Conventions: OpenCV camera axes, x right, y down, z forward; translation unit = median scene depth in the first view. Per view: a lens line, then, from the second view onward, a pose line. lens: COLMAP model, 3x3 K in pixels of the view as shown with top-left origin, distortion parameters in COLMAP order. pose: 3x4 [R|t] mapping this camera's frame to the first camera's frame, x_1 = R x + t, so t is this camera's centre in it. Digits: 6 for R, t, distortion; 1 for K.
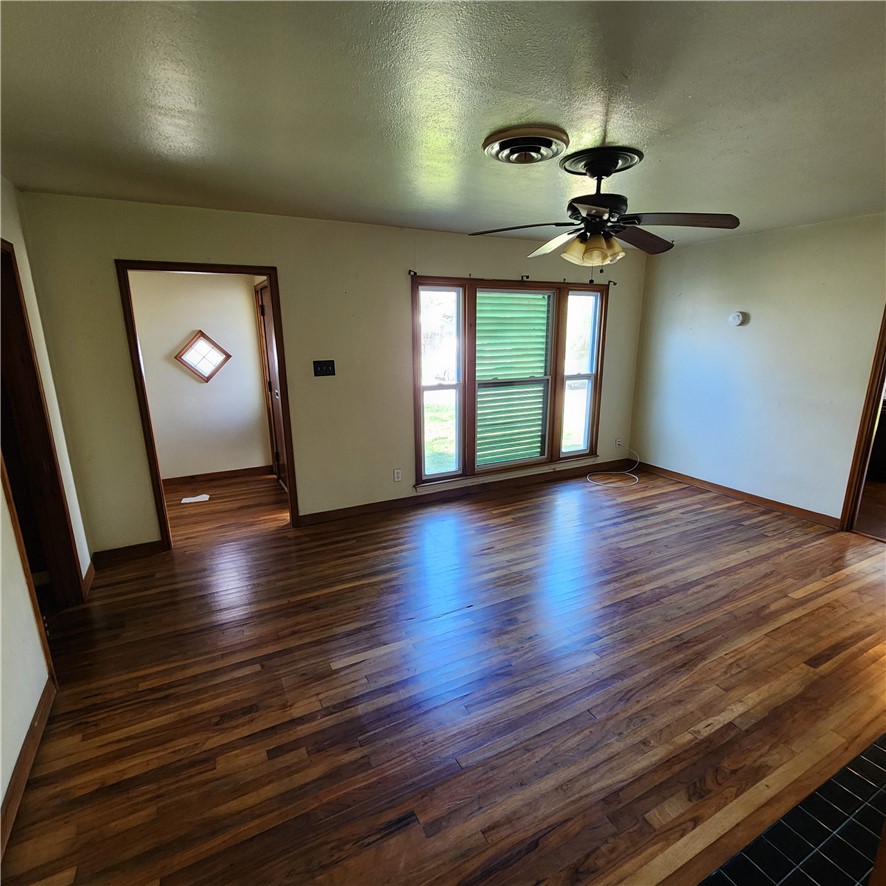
lens RADIAL K [[488.3, 0, 442.9], [0, 488.3, 458.5], [0, 0, 1]] dist [-0.000119, 0.000060]
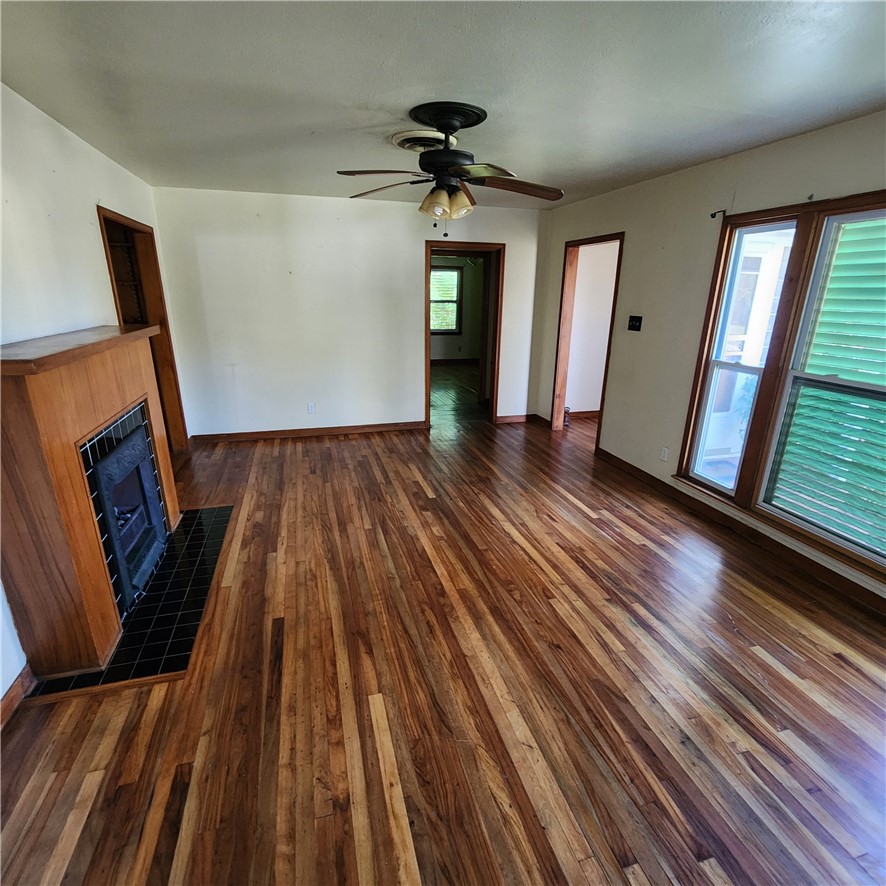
lens RADIAL K [[488.3, 0, 442.9], [0, 488.3, 458.5], [0, 0, 1]] dist [-0.000119, 0.000060]
pose [[-0.212681, 0.319623, -0.923368, 0.877363], [-0.266027, 0.890350, 0.369468, -0.193902], [0.940211, 0.324220, -0.104332, 0.769252]]
